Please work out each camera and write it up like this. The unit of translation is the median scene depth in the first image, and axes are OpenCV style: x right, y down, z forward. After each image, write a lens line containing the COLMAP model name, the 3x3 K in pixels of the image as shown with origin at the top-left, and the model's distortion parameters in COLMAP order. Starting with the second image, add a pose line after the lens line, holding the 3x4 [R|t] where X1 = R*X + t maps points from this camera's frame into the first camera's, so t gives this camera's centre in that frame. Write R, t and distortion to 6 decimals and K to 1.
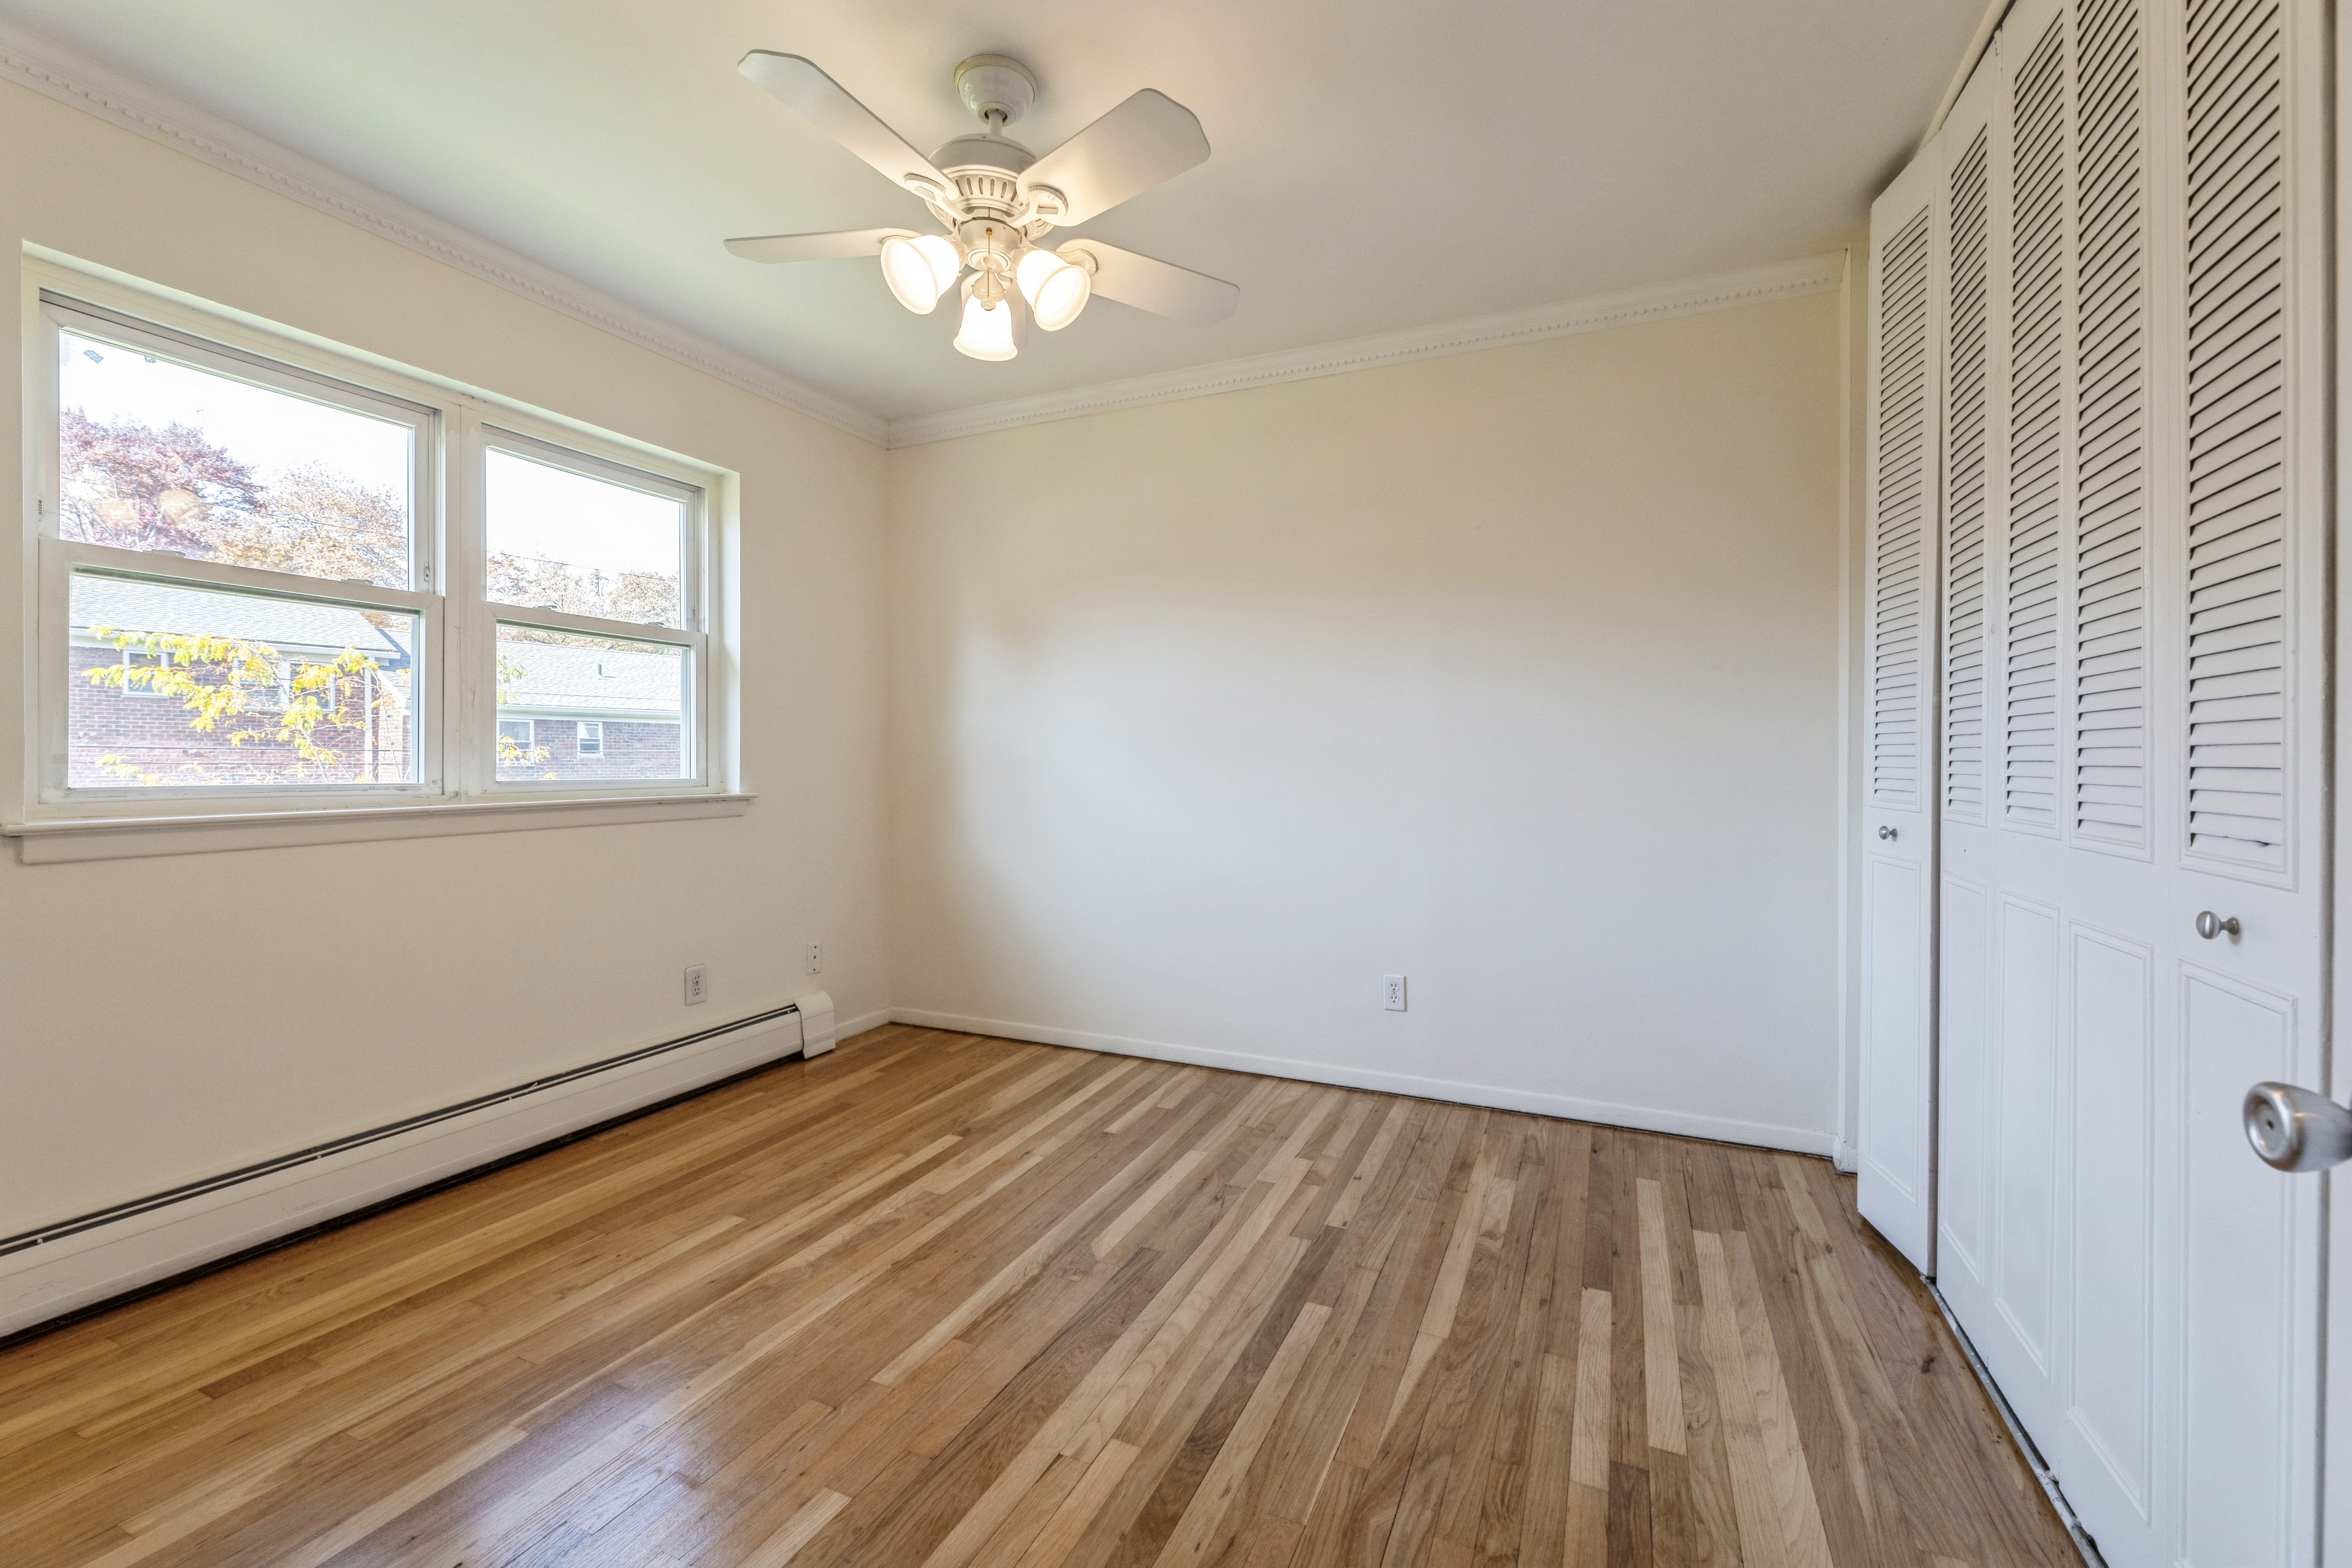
lens RADIAL K [[1029.6, 0, 1175.7], [0, 1029.6, 760.7], [0, 0, 1]] dist [-0.001498, -0.001190]
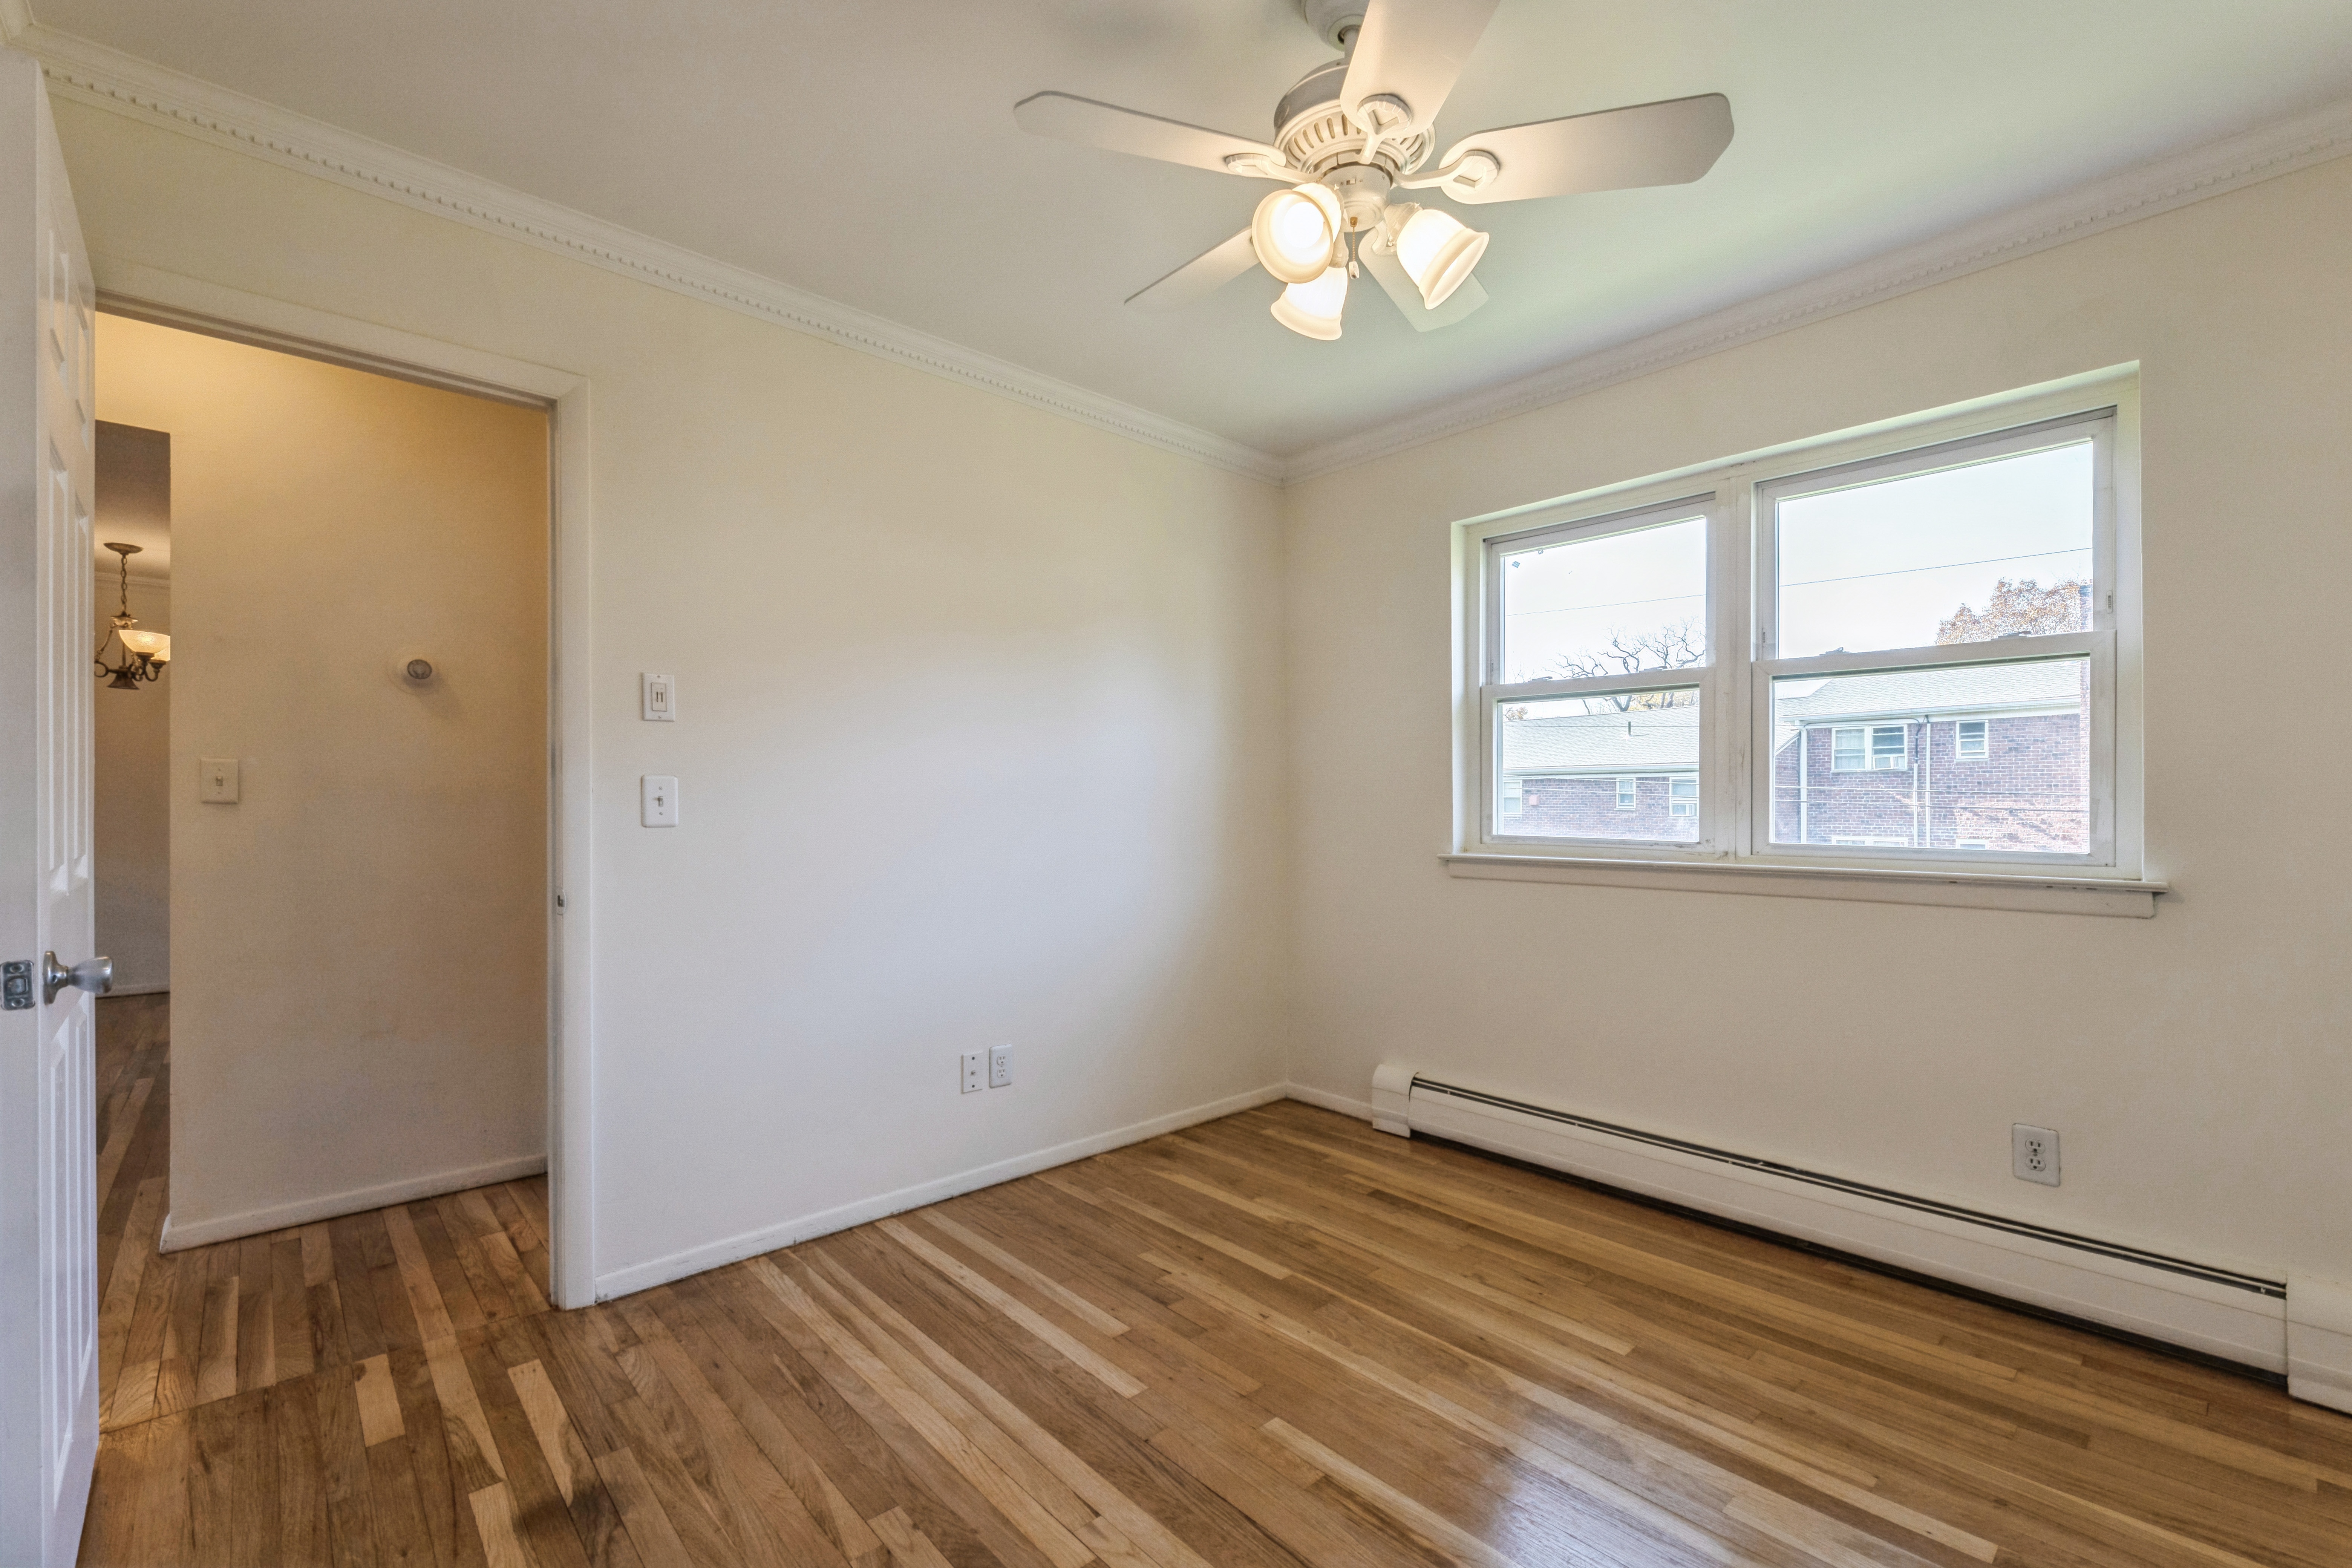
lens RADIAL K [[1029.6, 0, 1176.1], [0, 1029.6, 820.4], [0, 0, 1]] dist [-0.001498, -0.001190]
pose [[-0.430425, 0.007506, -0.902595, 0.499065], [-0.007236, 0.999905, 0.011765, -0.009901], [0.902597, 0.011595, -0.430329, 0.985913]]
